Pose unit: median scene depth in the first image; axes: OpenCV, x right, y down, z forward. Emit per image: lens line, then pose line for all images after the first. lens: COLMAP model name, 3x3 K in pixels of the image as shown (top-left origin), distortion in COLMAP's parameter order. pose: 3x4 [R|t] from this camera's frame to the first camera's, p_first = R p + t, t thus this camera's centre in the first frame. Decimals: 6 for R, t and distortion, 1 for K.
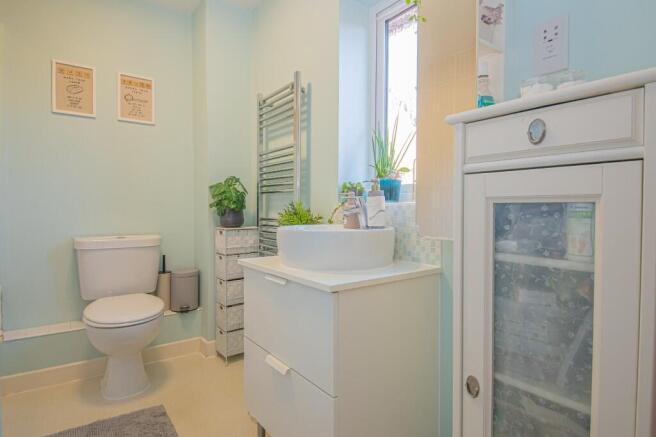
lens RADIAL K [[356.7, 0, 327.2], [0, 356.7, 214.3], [0, 0, 1]] dist [0.004732, -0.000617]
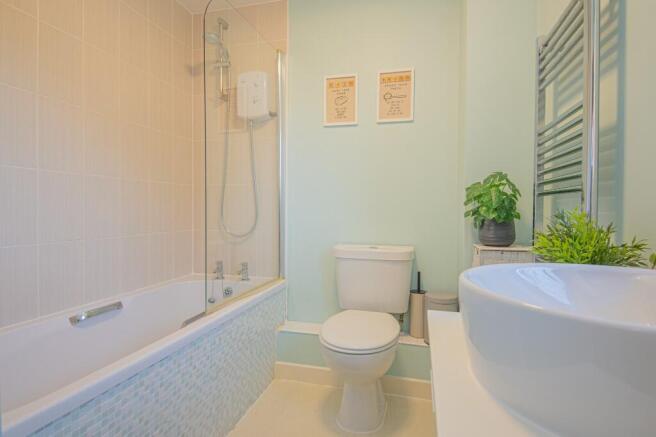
lens RADIAL K [[356.7, 0, 327.2], [0, 356.7, 214.3], [0, 0, 1]] dist [0.004732, -0.000617]
pose [[0.632920, 0.010160, -0.774150, 0.065656], [-0.014339, 0.999896, 0.001399, -0.021249], [0.774084, 0.010215, 0.633000, 0.309467]]
